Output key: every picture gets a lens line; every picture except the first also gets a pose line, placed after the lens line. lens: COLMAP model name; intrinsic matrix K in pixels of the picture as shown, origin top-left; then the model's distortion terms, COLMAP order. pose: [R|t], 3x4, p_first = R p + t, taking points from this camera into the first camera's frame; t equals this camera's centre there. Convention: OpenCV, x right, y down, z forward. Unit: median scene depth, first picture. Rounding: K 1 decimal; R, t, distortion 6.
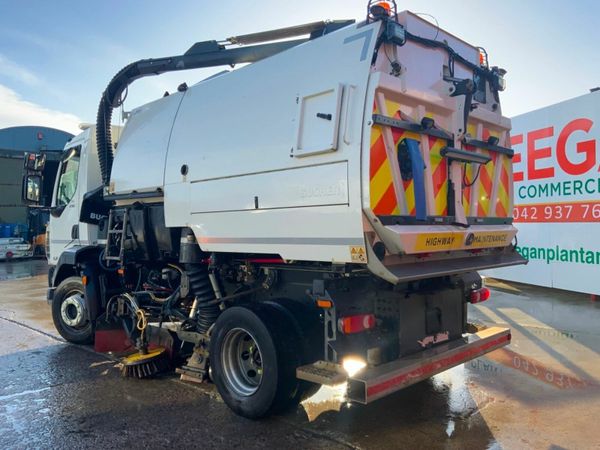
lens RADIAL K [[496.4, 0, 300.0], [0, 496.4, 225.0], [0, 0, 1]] dist [0.089011, -0.157012]
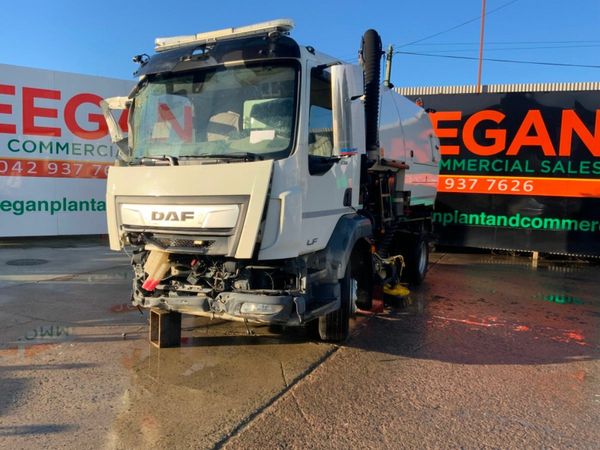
lens RADIAL K [[496.4, 0, 300.0], [0, 496.4, 225.0], [0, 0, 1]] dist [0.089011, -0.157012]
pose [[-0.329612, -0.081749, 0.940570, -1.514485], [-0.027276, 0.996653, 0.077064, -0.000894], [-0.943722, -0.000254, -0.330739, 1.754719]]
